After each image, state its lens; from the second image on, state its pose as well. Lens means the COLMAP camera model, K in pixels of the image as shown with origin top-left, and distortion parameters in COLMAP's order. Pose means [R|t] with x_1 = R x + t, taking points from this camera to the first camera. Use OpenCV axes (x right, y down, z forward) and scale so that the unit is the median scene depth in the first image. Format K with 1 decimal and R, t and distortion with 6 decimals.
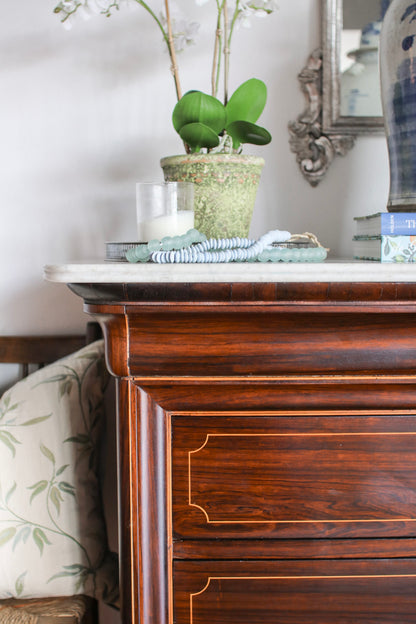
lens RADIAL K [[885.5, 0, 208.0], [0, 885.5, 312.0], [0, 0, 1]] dist [-0.185961, 0.282630]
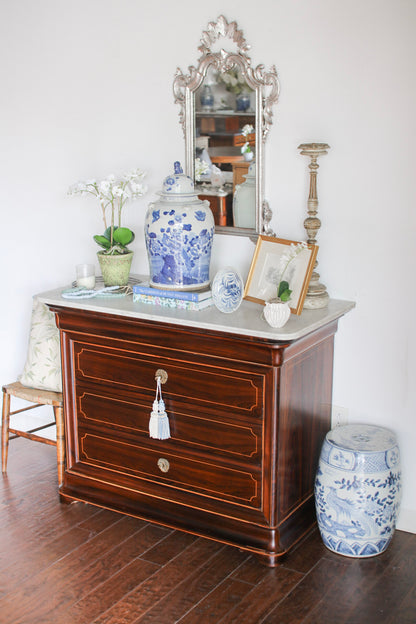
lens RADIAL K [[872.4, 0, 208.0], [0, 872.4, 312.0], [0, 0, 1]] dist [-0.176605, 0.212138]
pose [[0.858362, 0.126190, -0.497283, 1.772443], [-0.039011, 0.982526, 0.181989, -0.535211], [0.511559, -0.136813, 0.848286, -1.310988]]
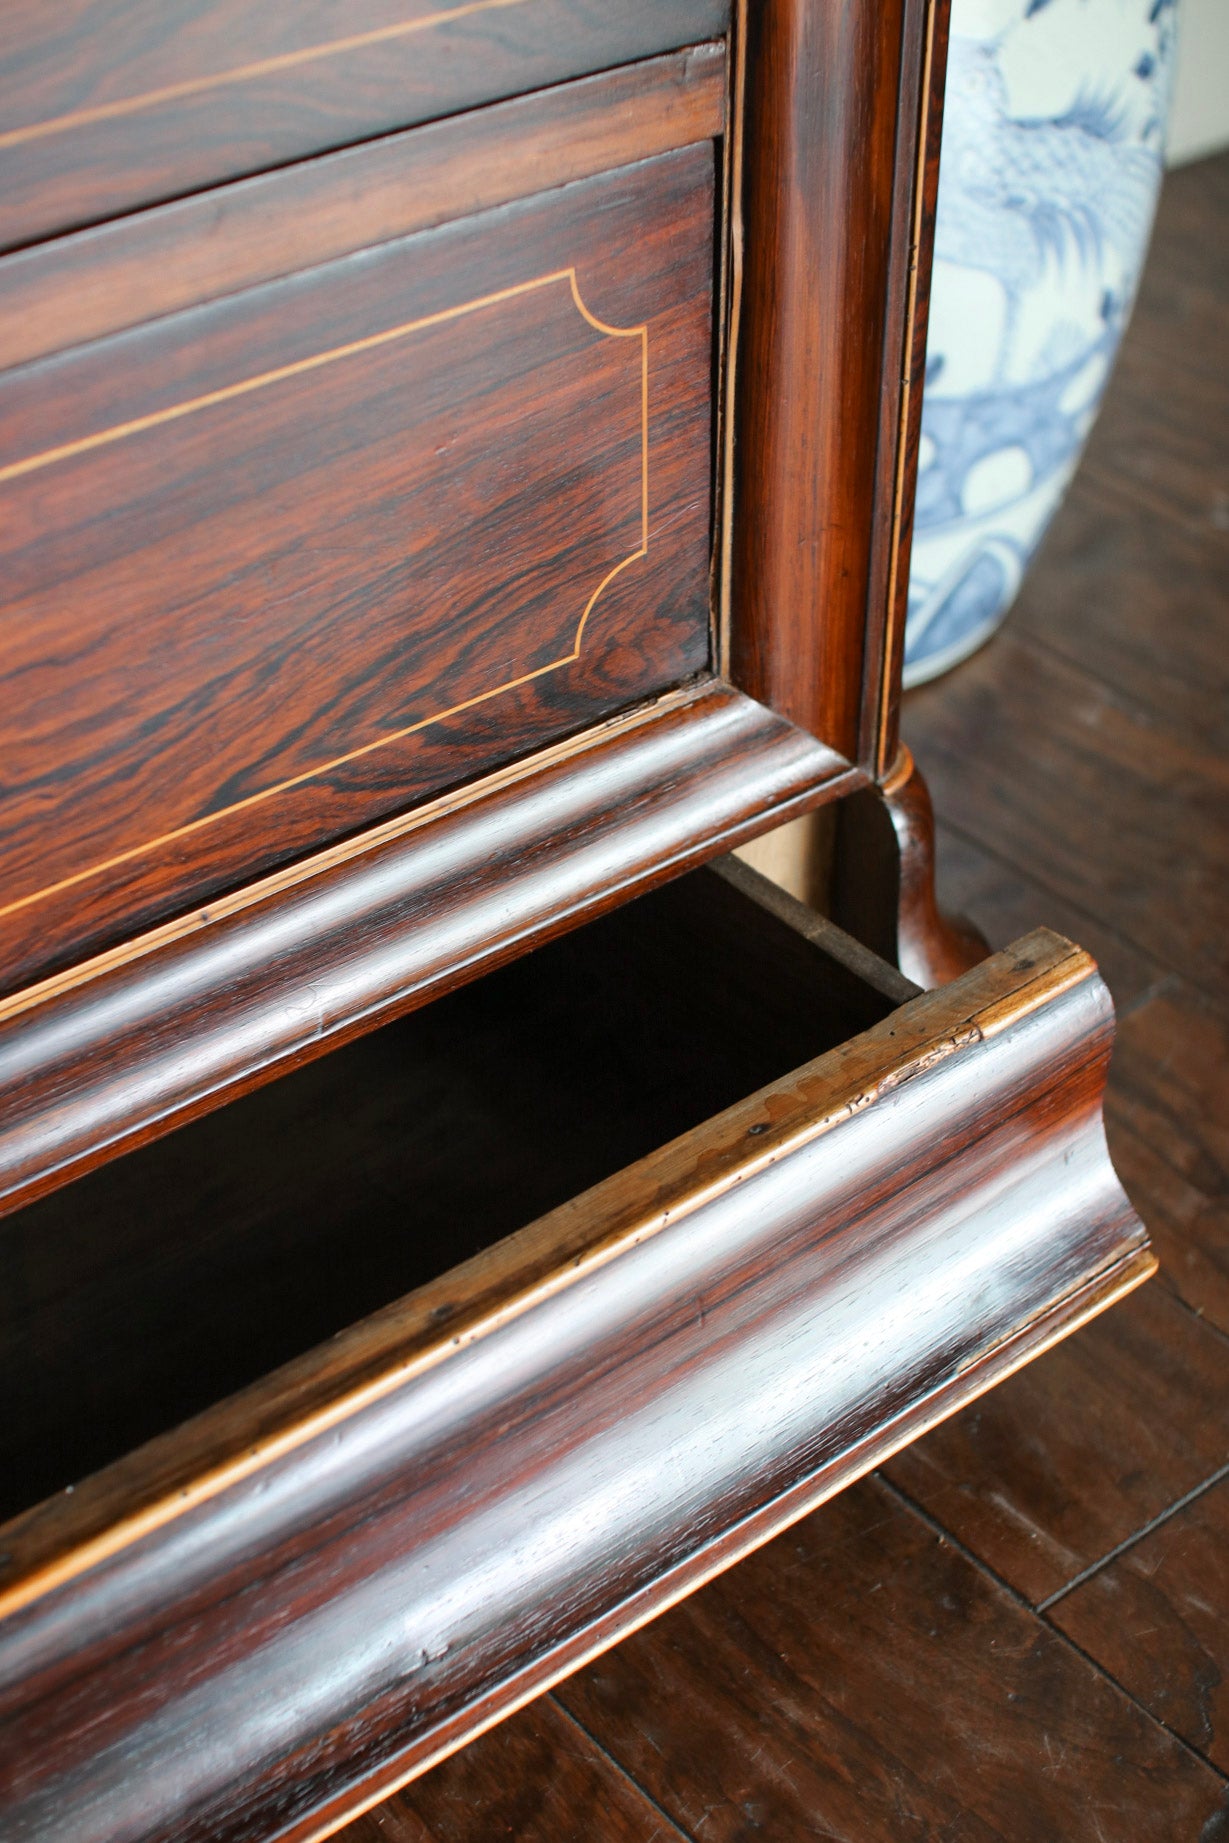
lens RADIAL K [[2662.3, 0, 614.5], [0, 2662.3, 921.5], [0, 0, 1]] dist [-0.162741, 0.164306]
pose [[0.770732, -0.394464, 0.500370, 0.338108], [0.045556, 0.817420, 0.574237, 0.231757], [-0.635529, -0.419788, 0.647982, 0.528793]]
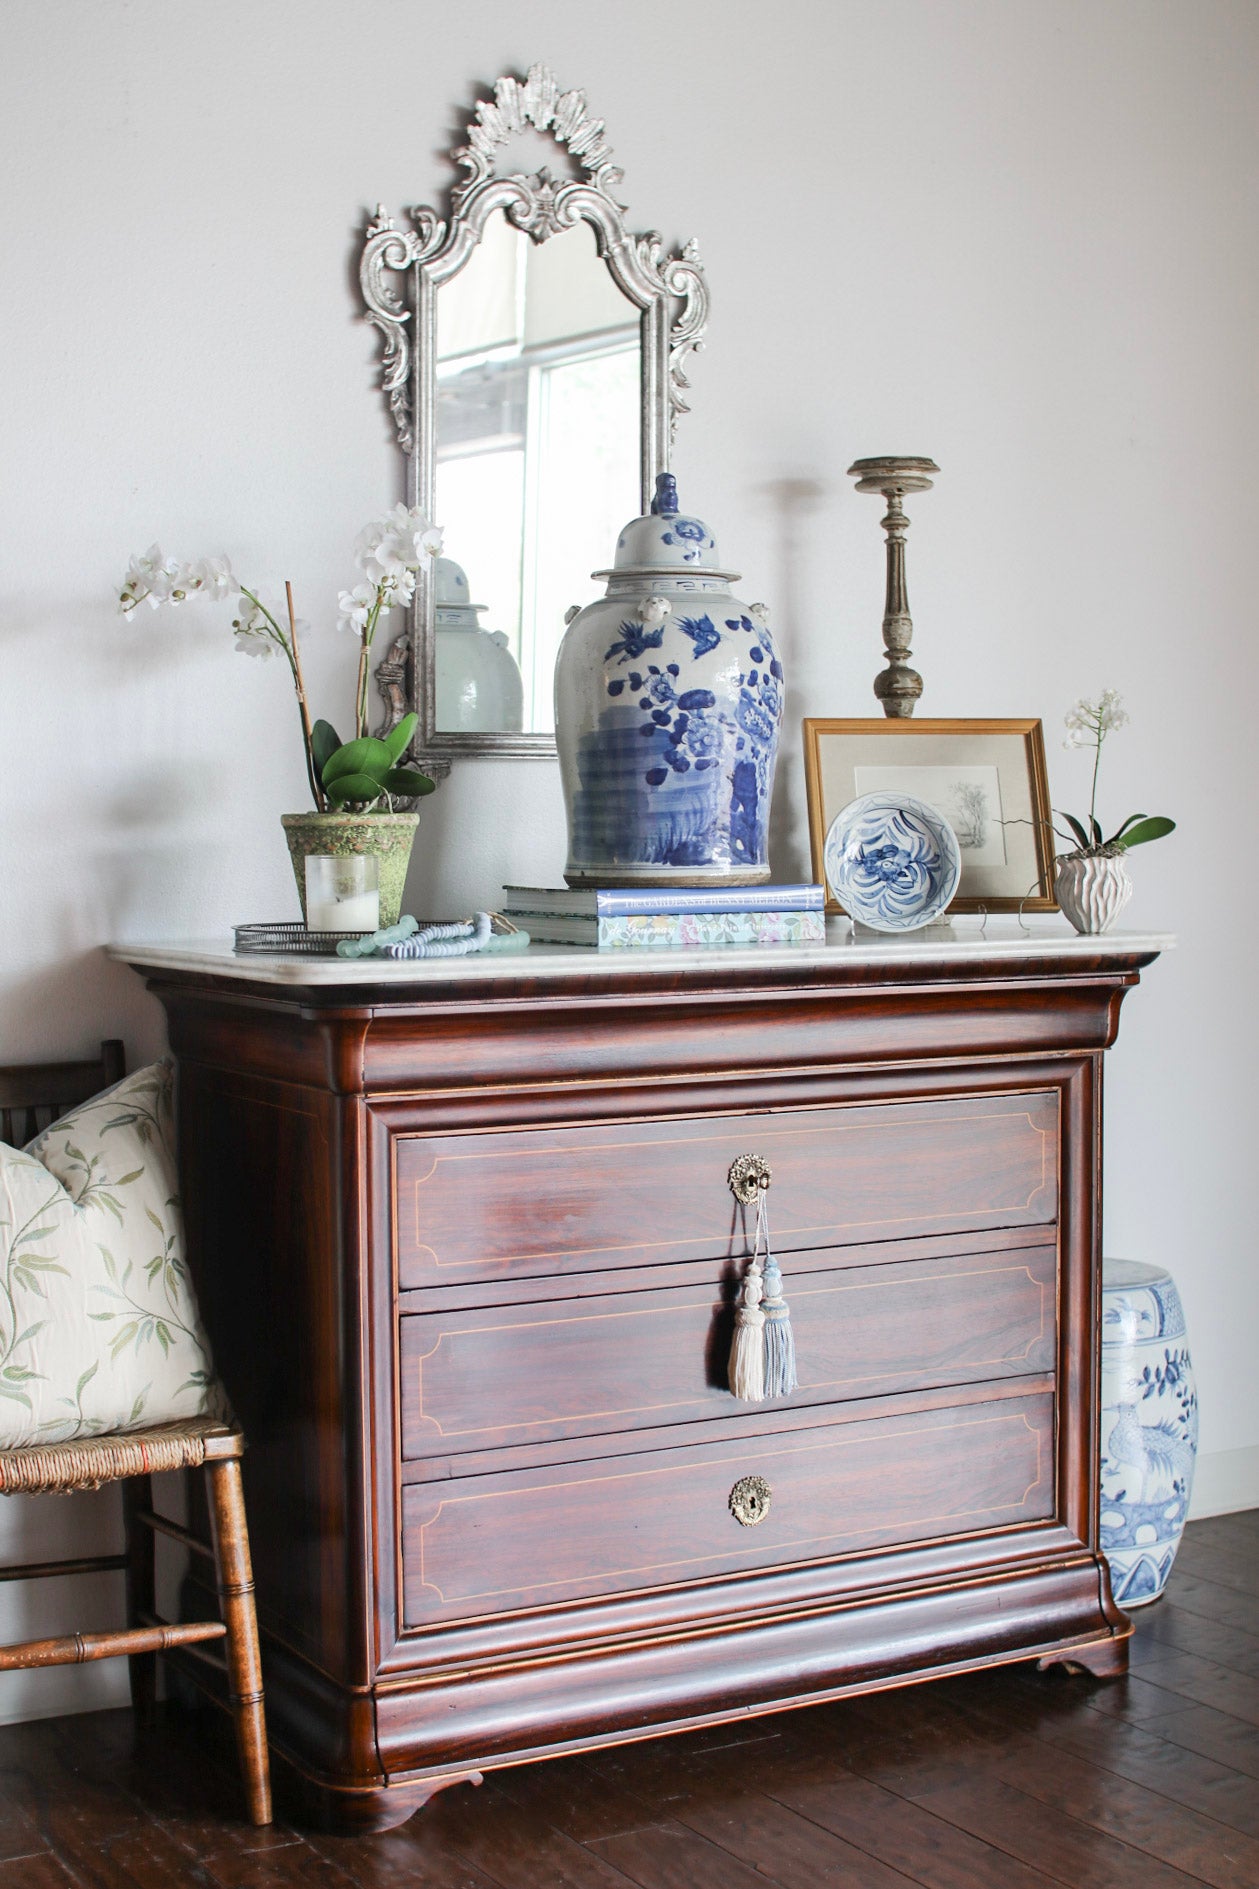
lens RADIAL K [[2680.8, 0, 629.5], [0, 2680.8, 944.5], [0, 0, 1]] dist [-0.185961, 0.282630]
pose [[0.866776, -0.025685, 0.498036, -0.995531], [0.040801, 0.998977, -0.019489, -0.007415], [-0.497026, 0.037213, 0.866938, -1.180512]]
